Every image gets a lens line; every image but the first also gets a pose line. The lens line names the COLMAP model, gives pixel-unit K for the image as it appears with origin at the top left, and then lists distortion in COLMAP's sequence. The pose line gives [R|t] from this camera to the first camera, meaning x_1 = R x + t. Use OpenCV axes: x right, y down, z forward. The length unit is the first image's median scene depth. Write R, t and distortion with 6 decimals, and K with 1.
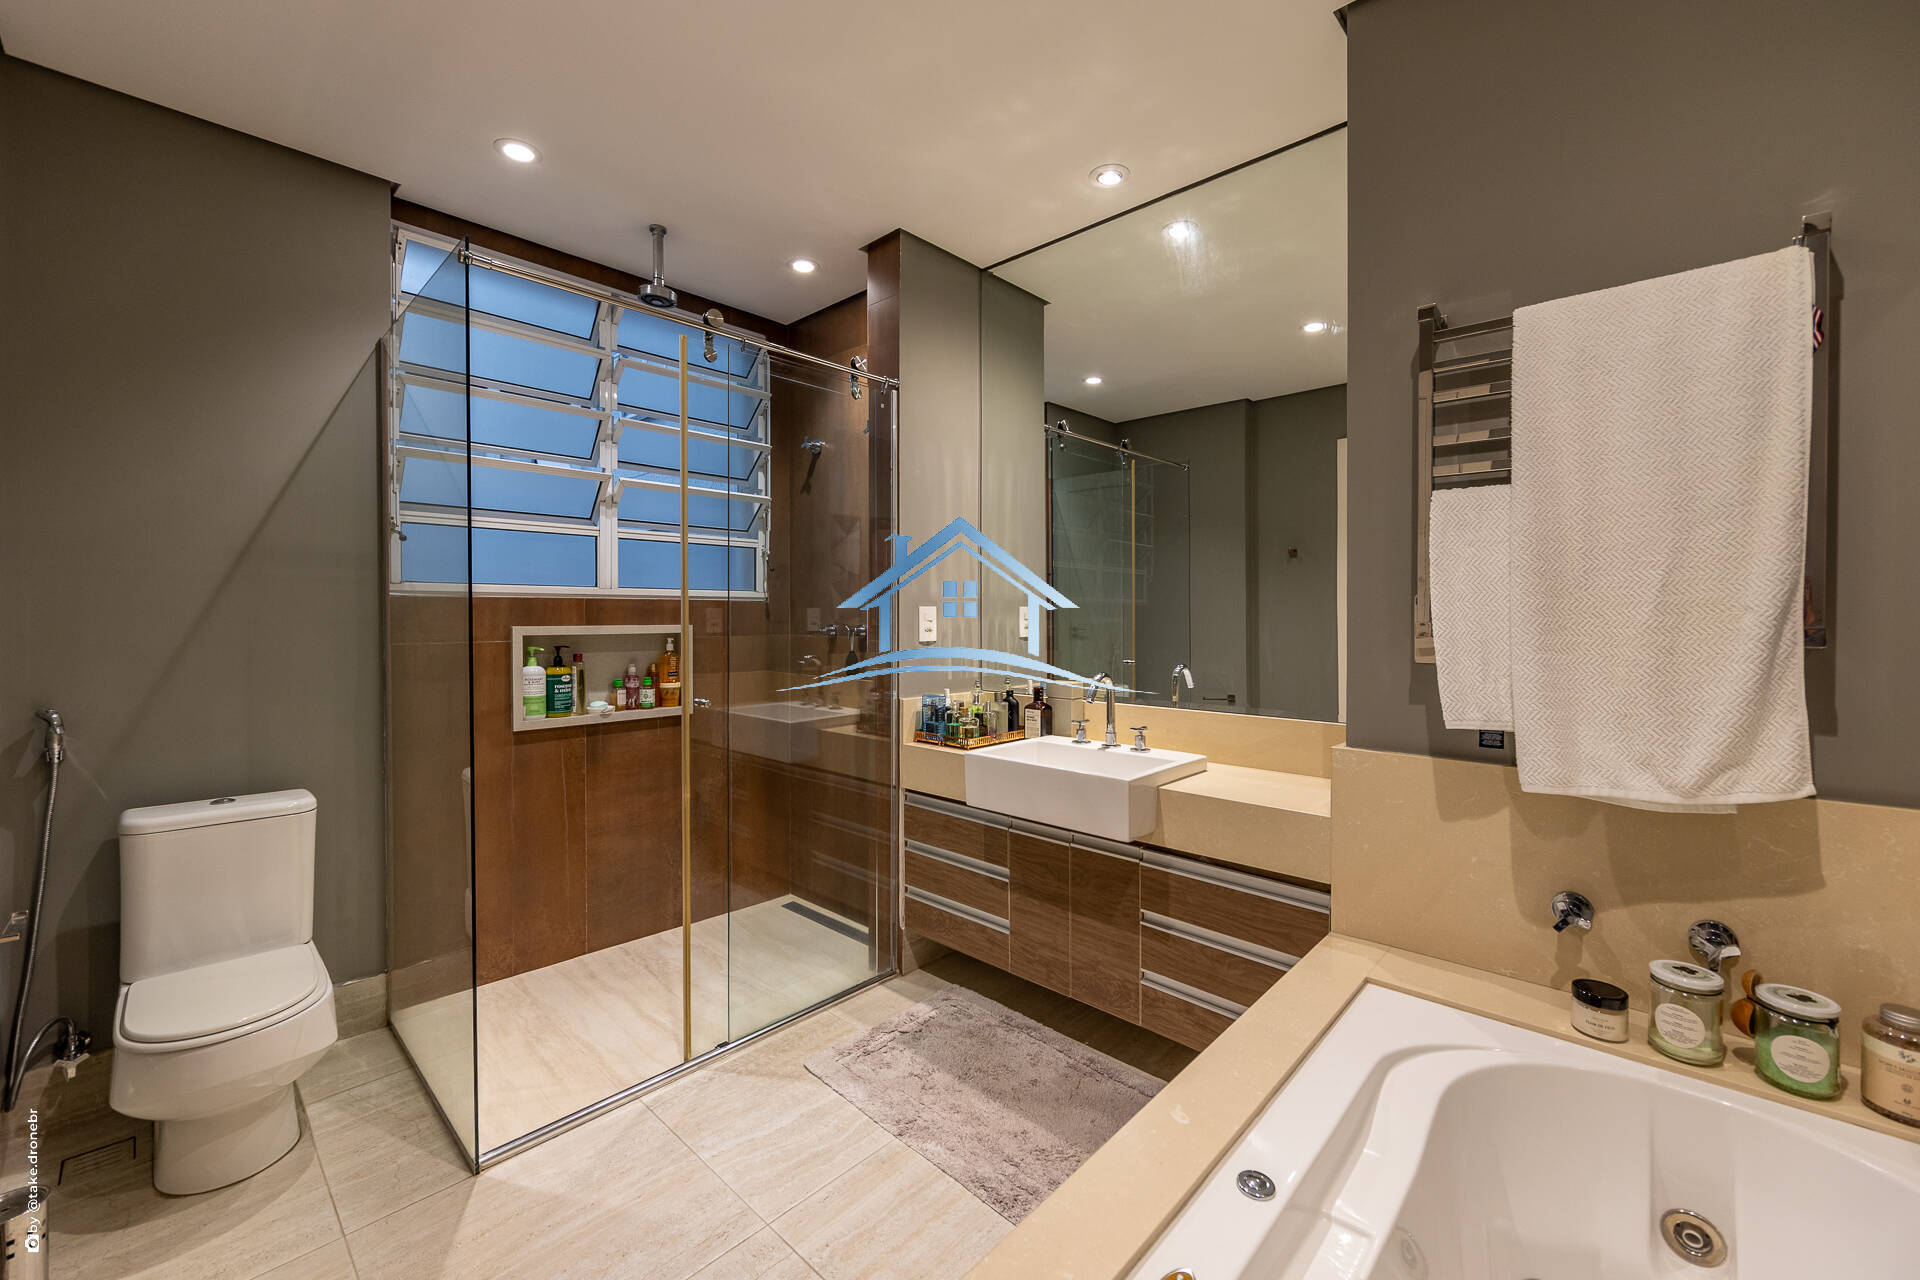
lens RADIAL K [[759.8, 0, 964.6], [0, 759.8, 622.1], [0, 0, 1]] dist [0.001141, -0.001427]
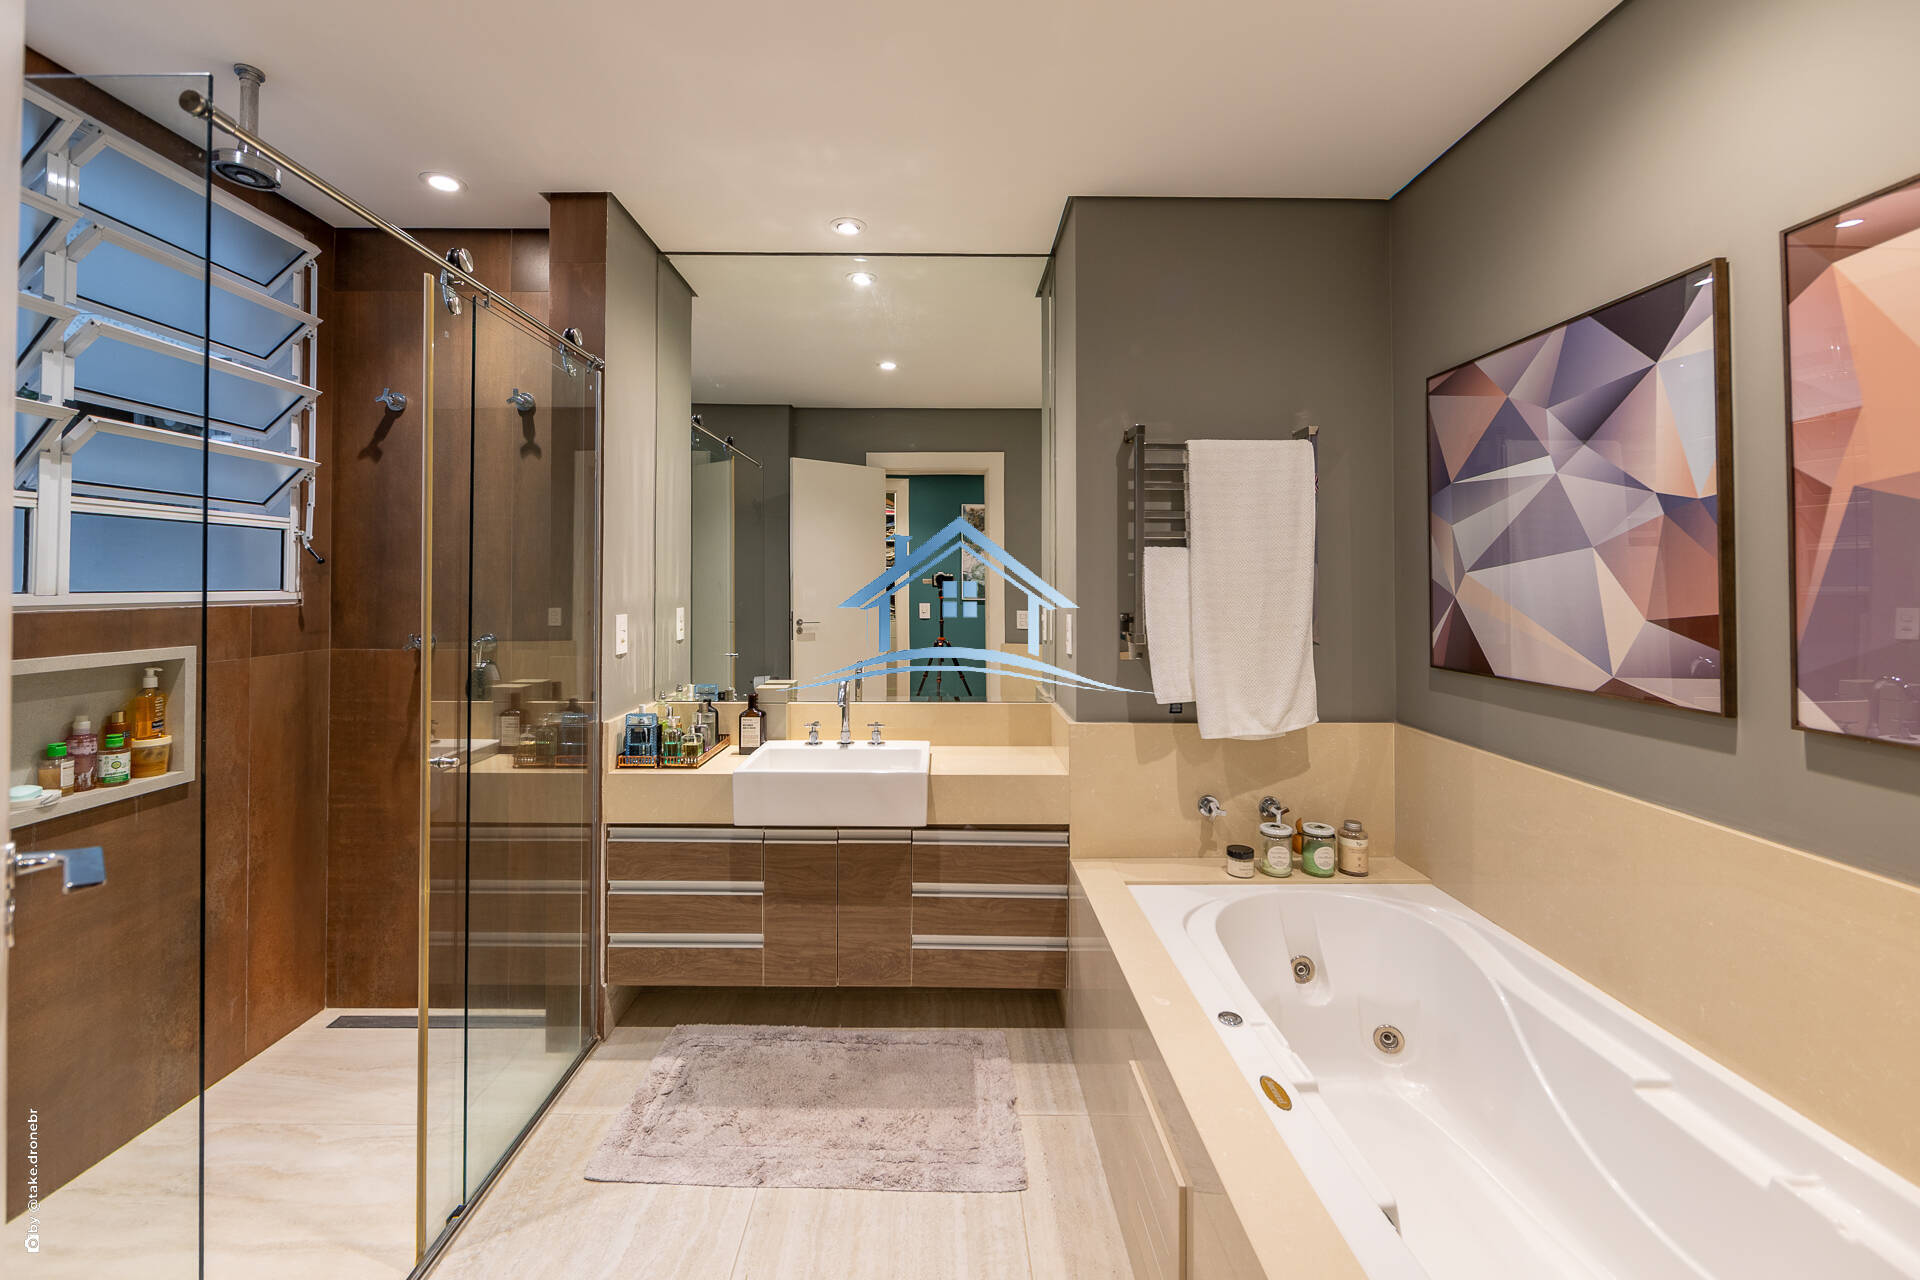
lens RADIAL K [[759.8, 0, 949.6], [0, 759.8, 577.9], [0, 0, 1]] dist [0.001141, -0.001427]
pose [[0.736337, 0.009228, 0.676552, -0.444383], [0.005126, 0.999802, -0.019216, -0.053747], [-0.676596, 0.017617, 0.736144, 0.094239]]
